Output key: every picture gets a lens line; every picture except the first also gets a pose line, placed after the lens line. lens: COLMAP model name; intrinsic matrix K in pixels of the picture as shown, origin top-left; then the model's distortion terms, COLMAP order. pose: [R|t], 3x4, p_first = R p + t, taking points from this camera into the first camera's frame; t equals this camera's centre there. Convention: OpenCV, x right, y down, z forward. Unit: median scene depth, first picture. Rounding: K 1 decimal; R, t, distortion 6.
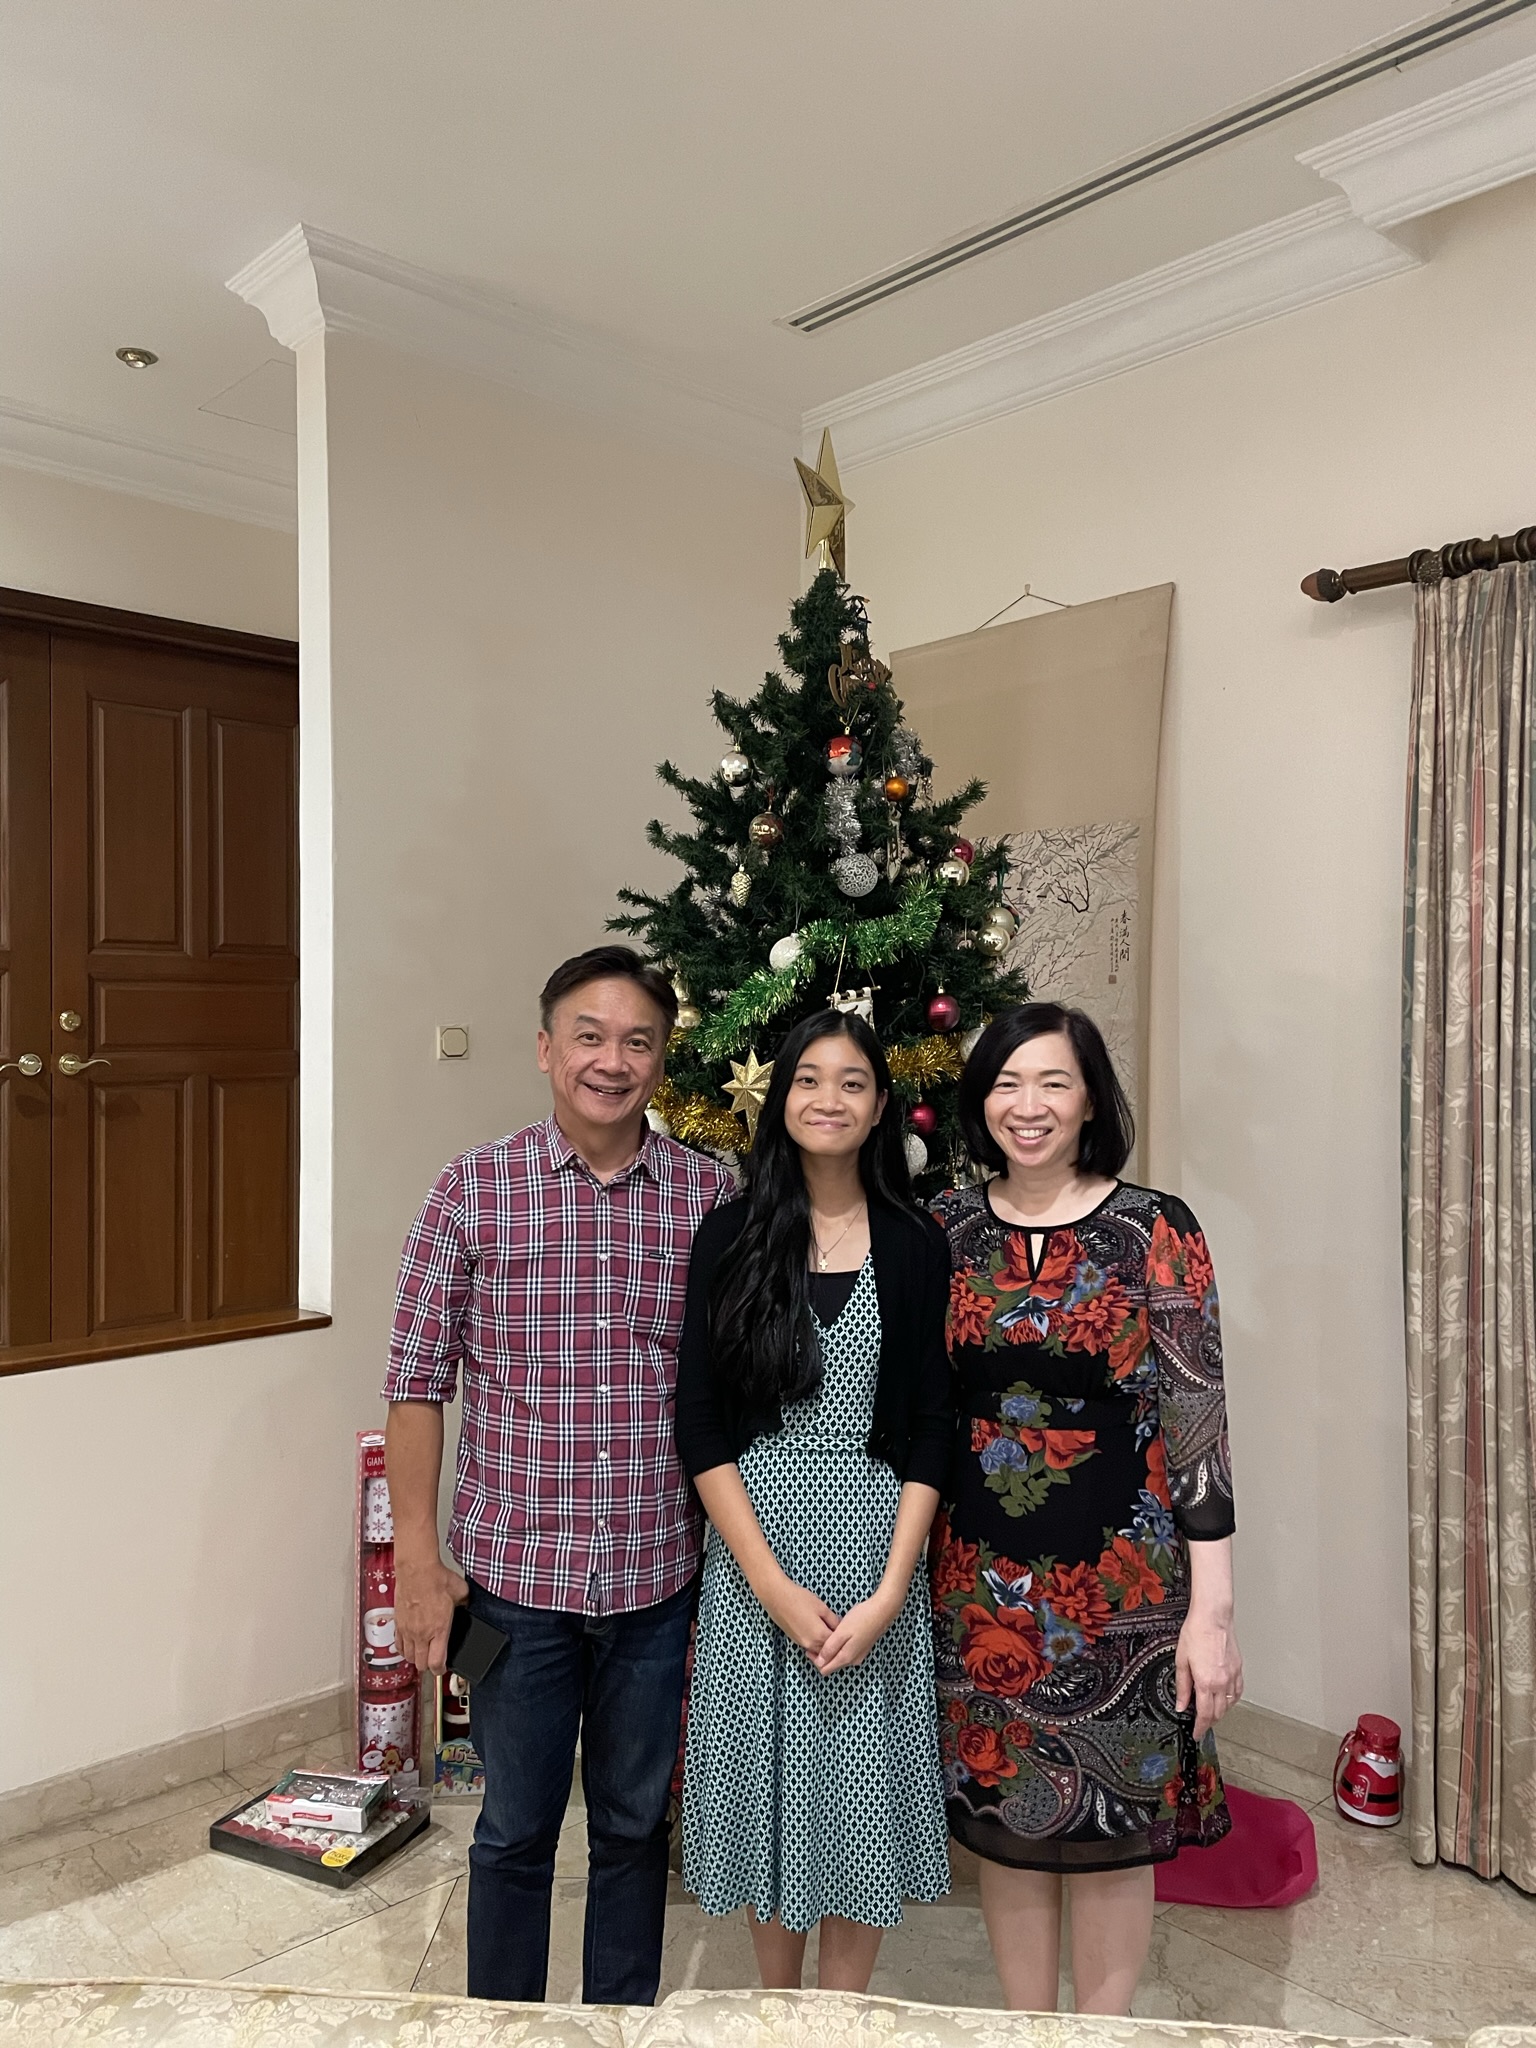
lens RADIAL K [[1536.1, 0, 749.0], [0, 1536.1, 1026.5], [0, 0, 1]] dist [0.098869, -0.135281]
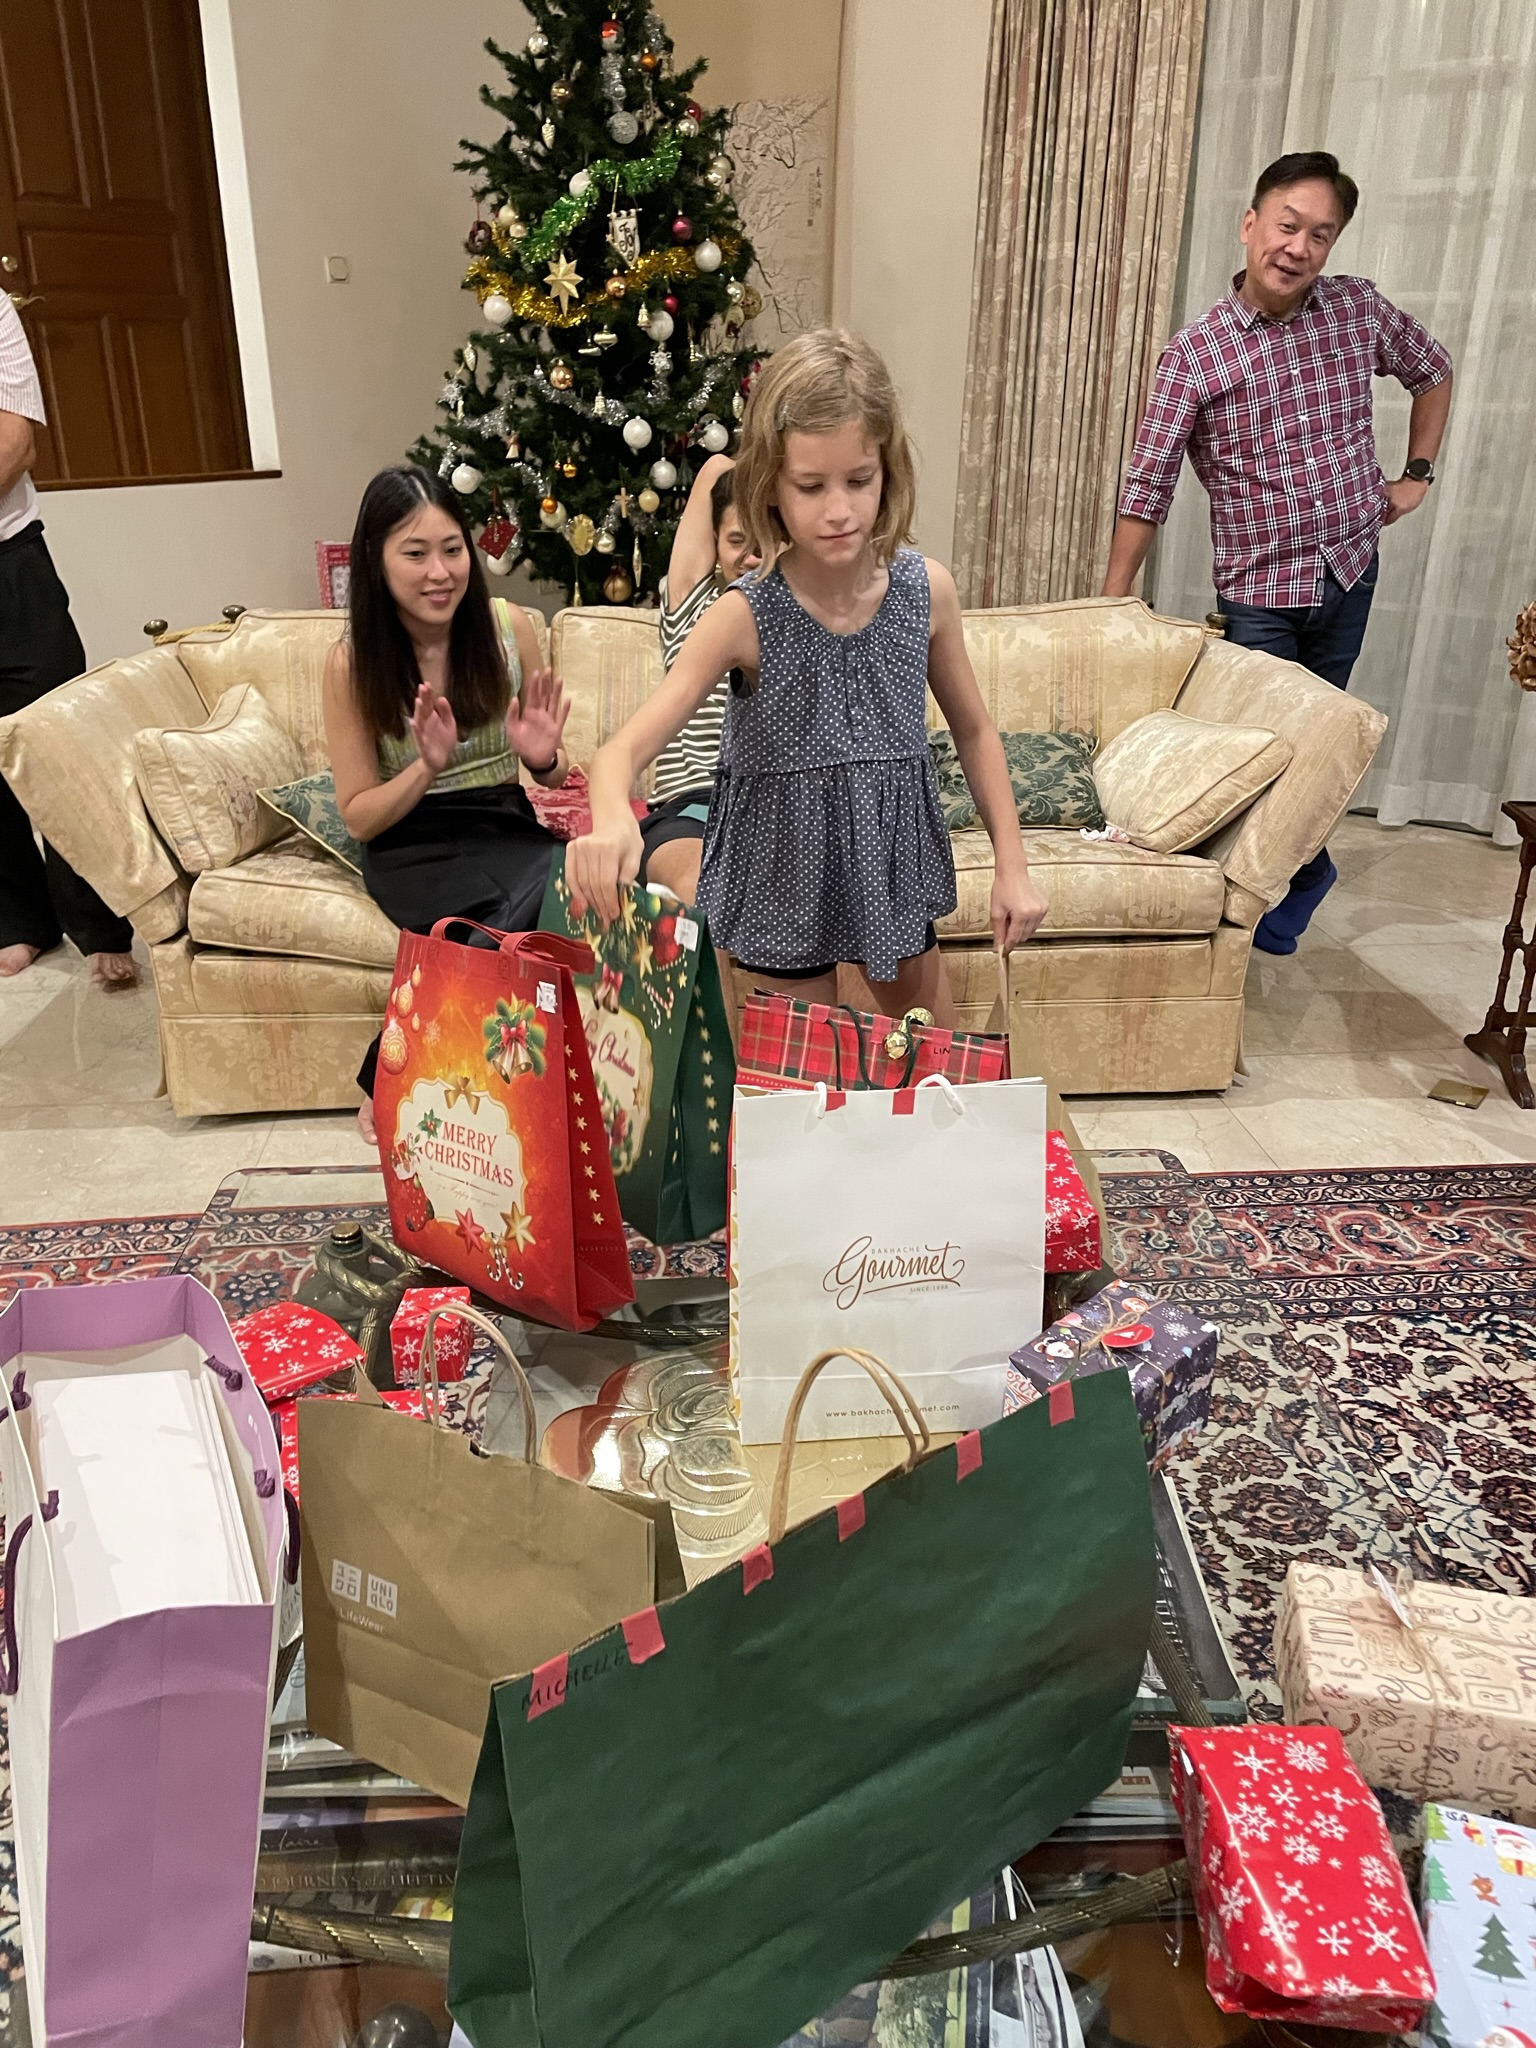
lens RADIAL K [[1536.1, 0, 749.0], [0, 1536.1, 1026.5], [0, 0, 1]] dist [0.098869, -0.135281]
pose [[0.991019, -0.056288, 0.121295, -0.042479], [0.004012, 0.919197, 0.393777, 0.104113], [-0.133659, -0.389754, 0.911168, -0.729712]]
